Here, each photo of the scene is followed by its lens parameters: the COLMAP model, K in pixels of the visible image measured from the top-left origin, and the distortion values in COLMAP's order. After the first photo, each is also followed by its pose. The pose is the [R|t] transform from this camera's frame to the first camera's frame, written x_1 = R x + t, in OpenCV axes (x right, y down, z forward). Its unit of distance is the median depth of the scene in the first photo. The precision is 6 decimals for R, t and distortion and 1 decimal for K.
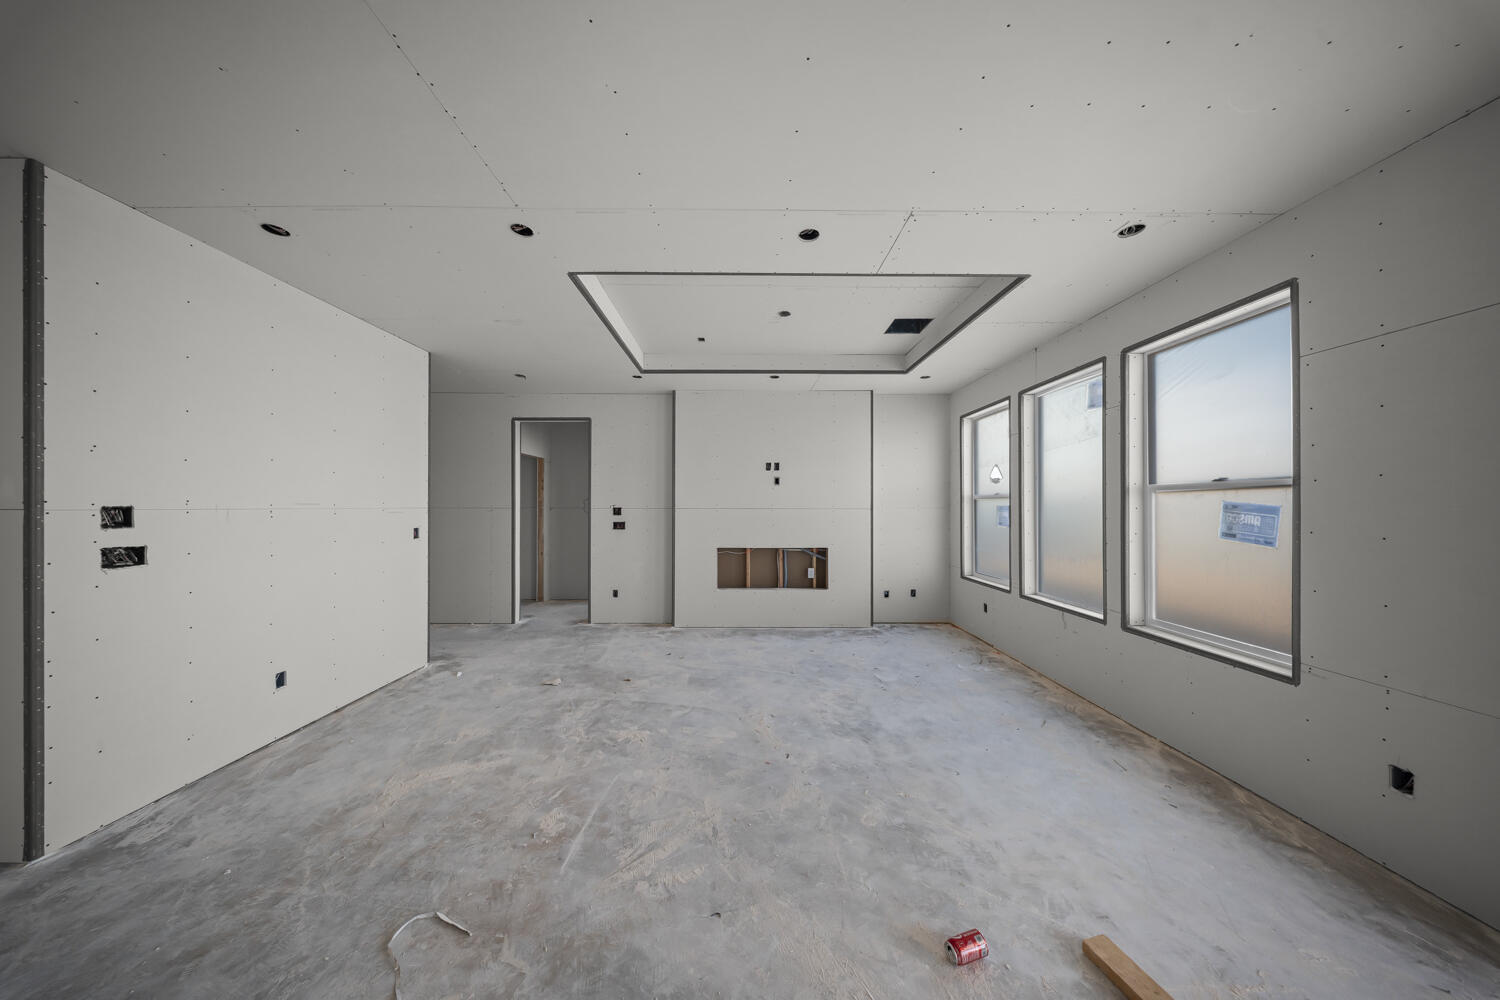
lens RADIAL K [[436.6, 0, 744.4], [0, 436.6, 502.7], [0, 0, 1]] dist [-0.008311, -0.000151]
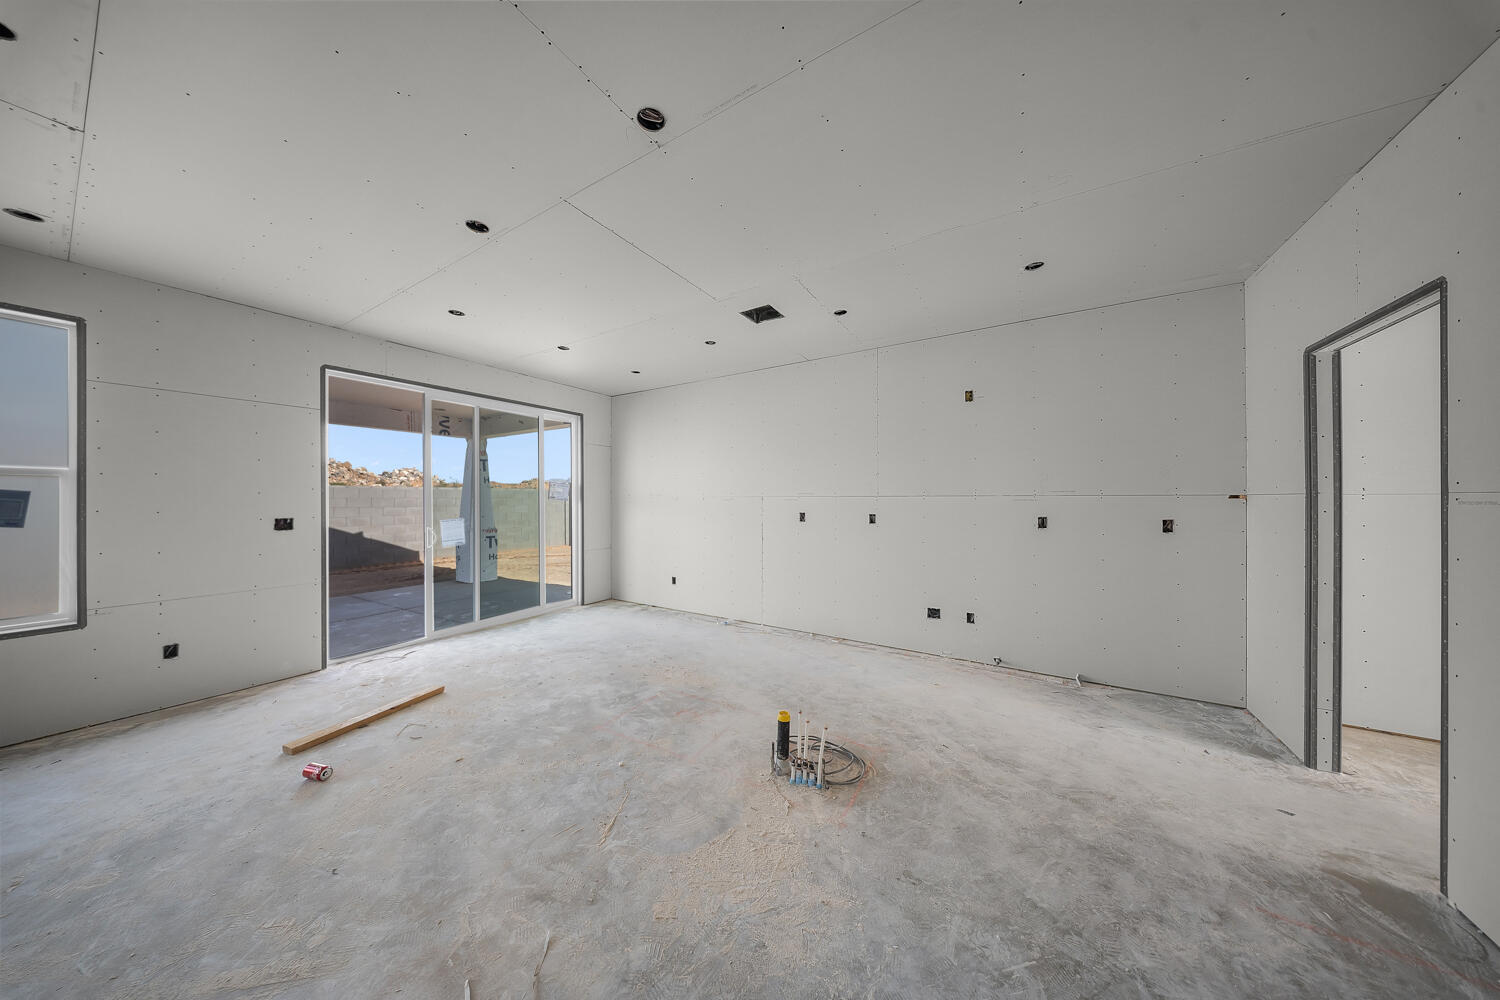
lens RADIAL K [[433.4, 0, 748.6], [0, 433.4, 496.7], [0, 0, 1]] dist [-0.001018, -0.000123]
pose [[-0.847272, 0.000538, 0.531158, -0.900402], [-0.005916, 0.999928, -0.010450, 0.020654], [-0.531126, -0.011997, -0.847208, 0.825269]]
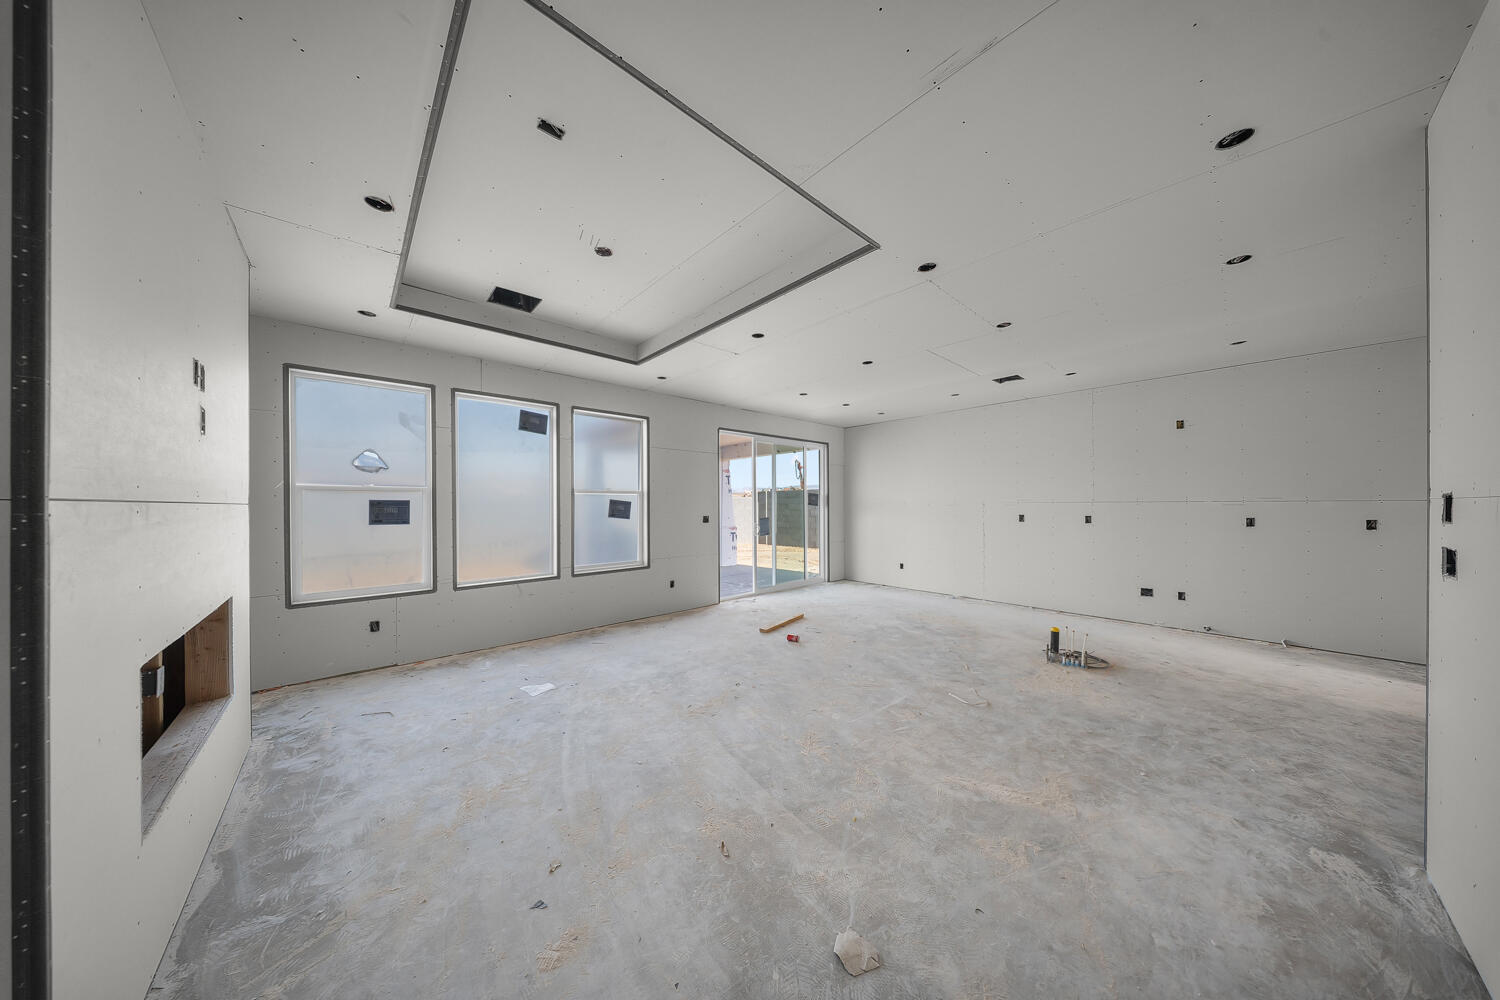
lens RADIAL K [[436.6, 0, 744.4], [0, 436.6, 502.7], [0, 0, 1]] dist [-0.008311, -0.000151]
pose [[-0.655154, 0.002672, 0.755490, -0.934829], [-0.004859, 0.999958, -0.007750, 0.026234], [-0.755479, -0.008749, -0.655114, 1.865274]]
